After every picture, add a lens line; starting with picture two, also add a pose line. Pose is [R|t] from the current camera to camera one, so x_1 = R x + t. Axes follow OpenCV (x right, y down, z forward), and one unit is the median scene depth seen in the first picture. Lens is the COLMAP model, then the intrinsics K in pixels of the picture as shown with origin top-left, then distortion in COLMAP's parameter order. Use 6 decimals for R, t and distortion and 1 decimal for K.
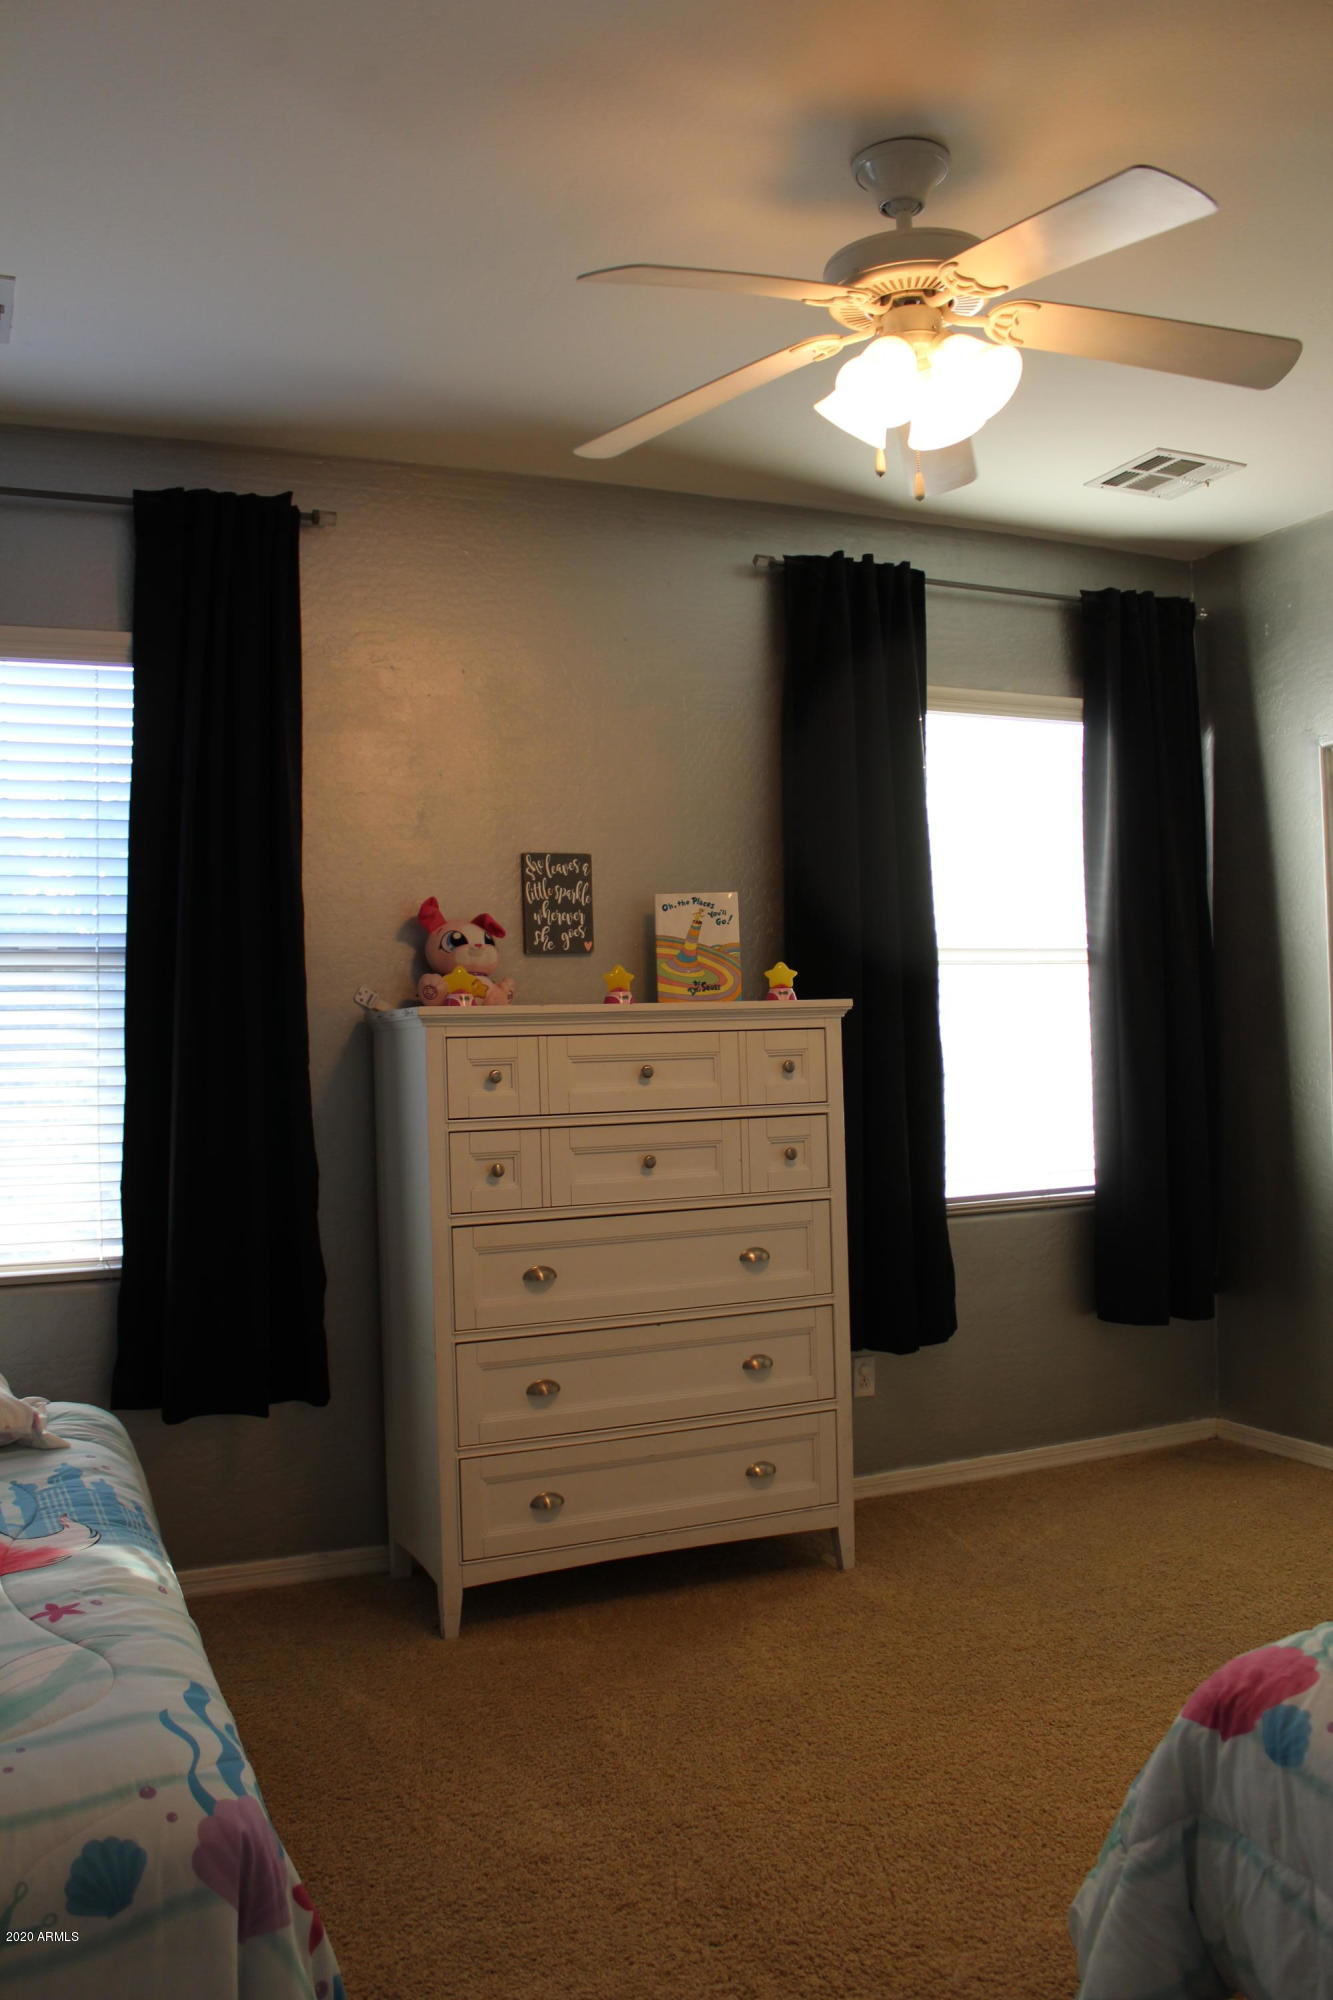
lens RADIAL K [[1632.9, 0, 666.5], [0, 1632.9, 1000.0], [0, 0, 1]] dist [-0.178582, 0.149256]
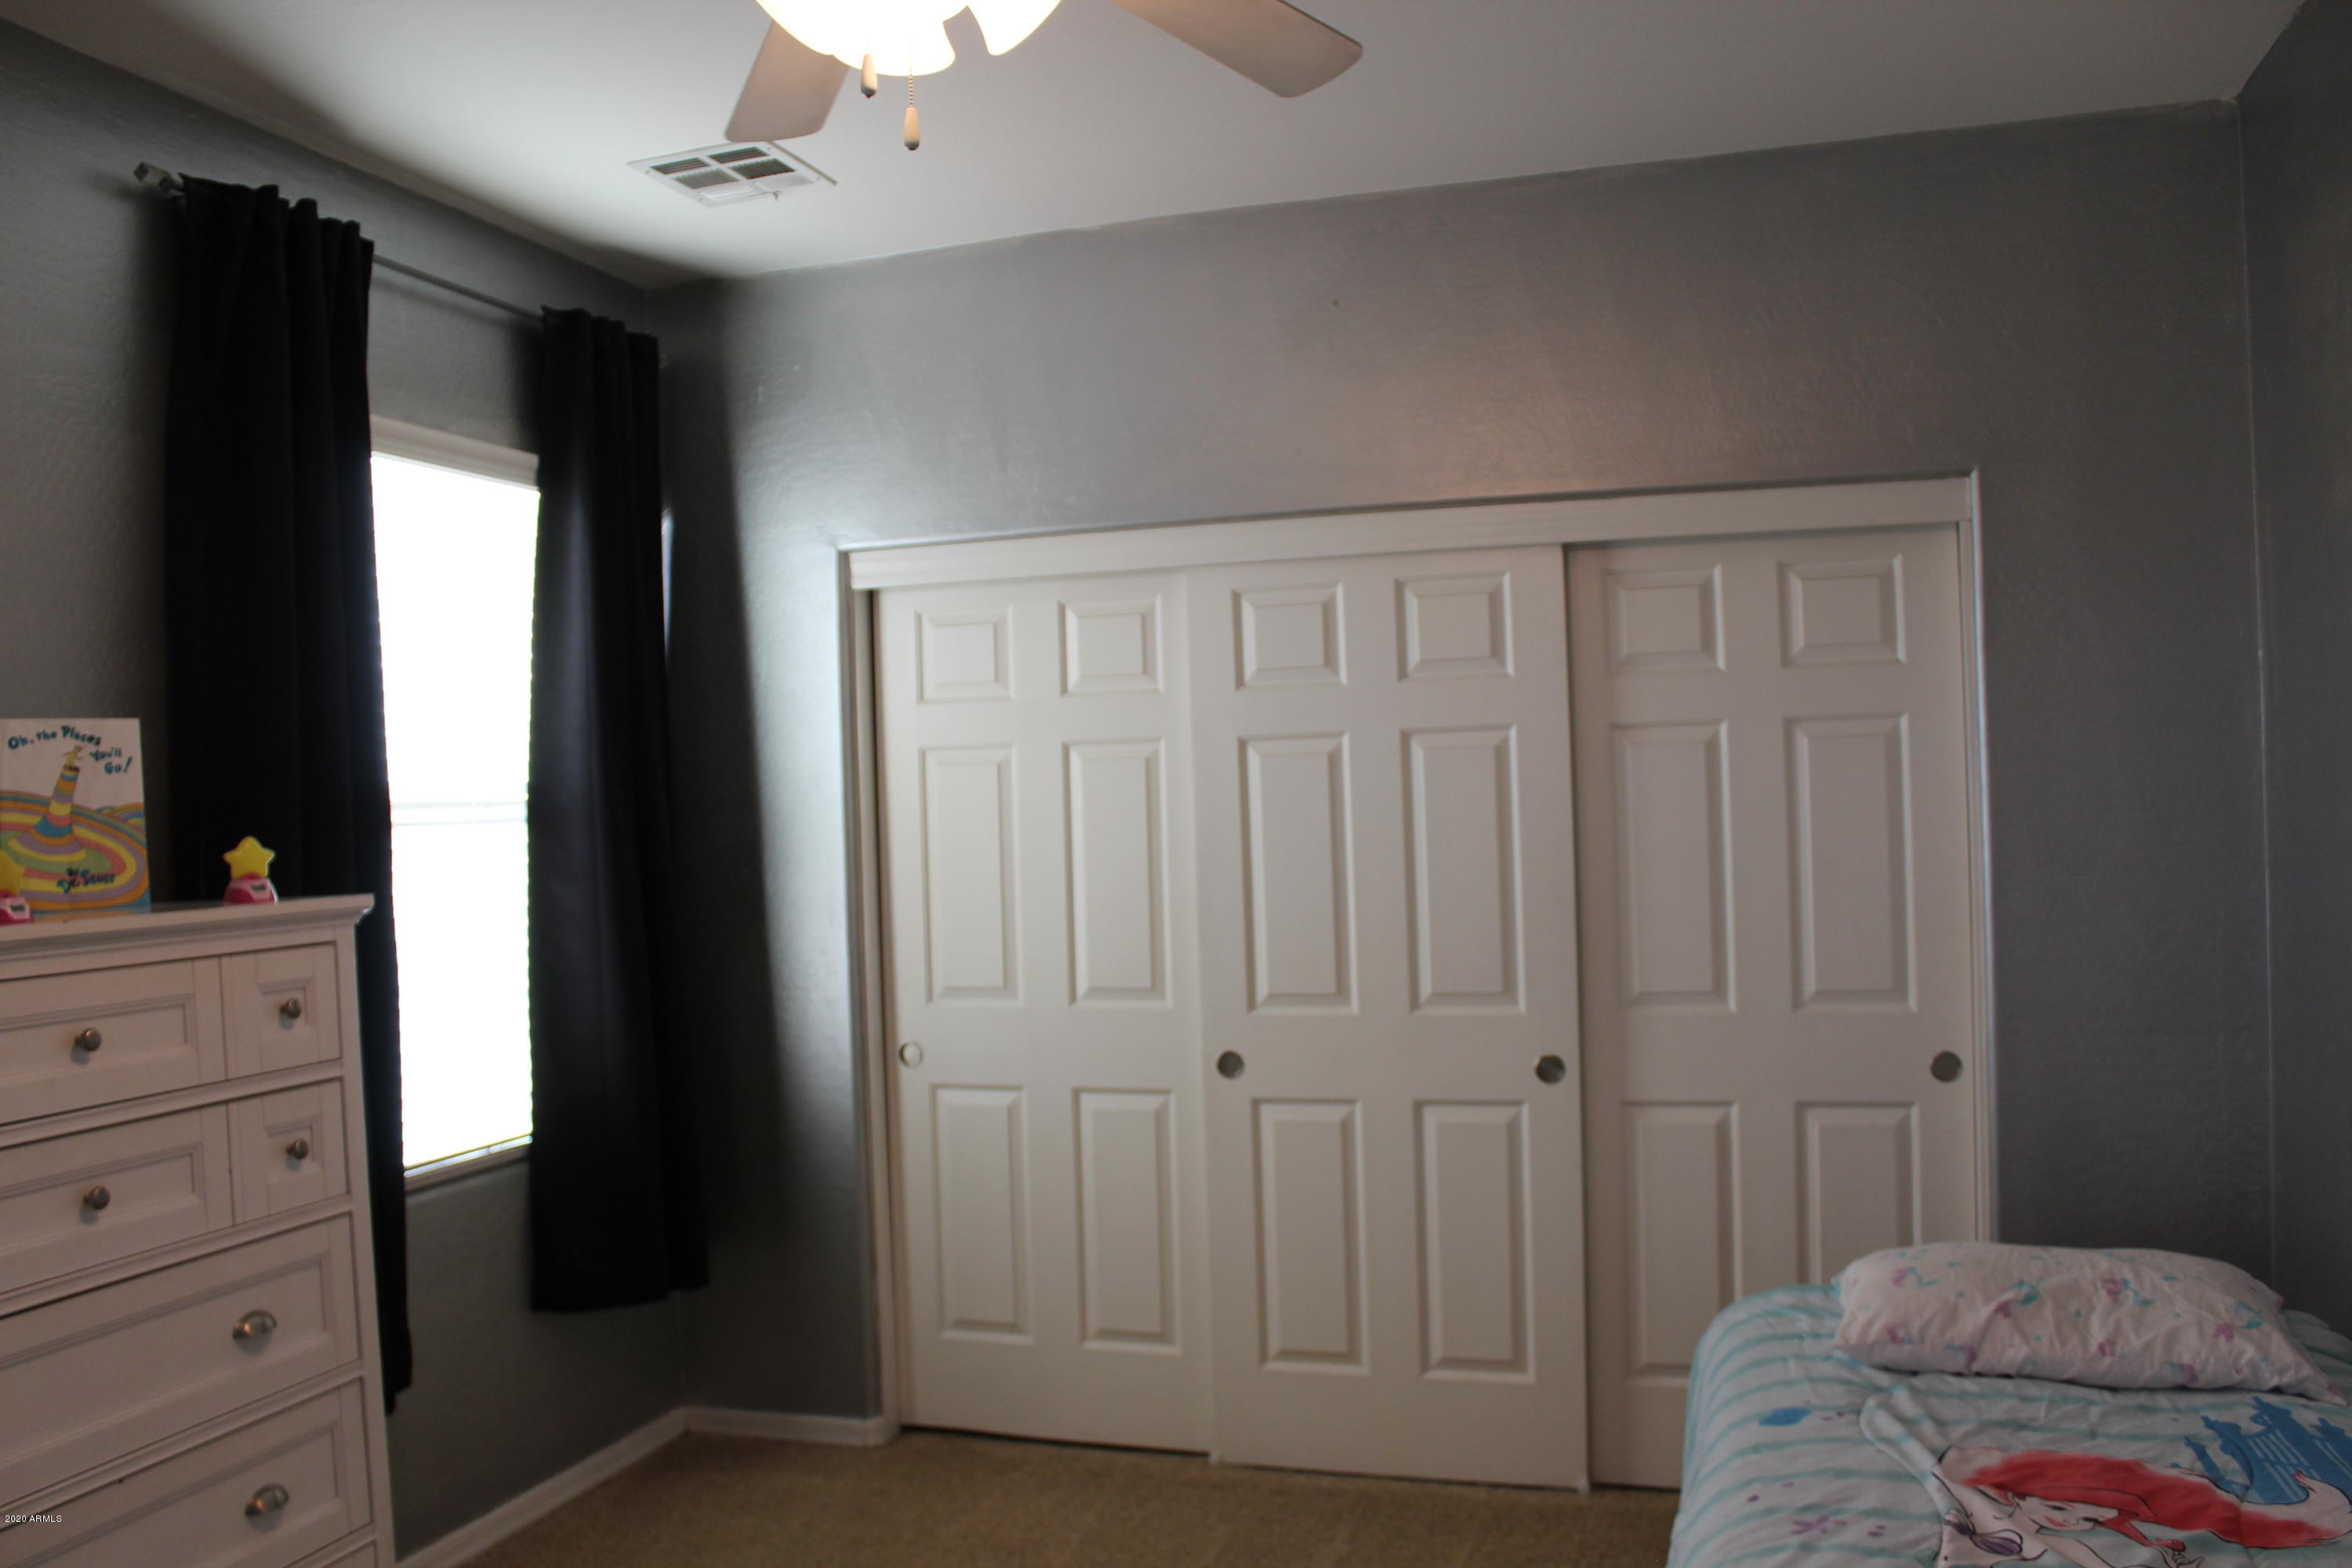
lens RADIAL K [[1920.3, 0, 1163.0], [0, 1920.3, 797.9], [0, 0, 1]] dist [-0.178582, 0.149256]
pose [[0.663217, -0.001069, 0.748427, -0.215094], [0.010729, 0.999910, -0.008079, -0.027553], [-0.748351, 0.013388, 0.663168, 0.267385]]
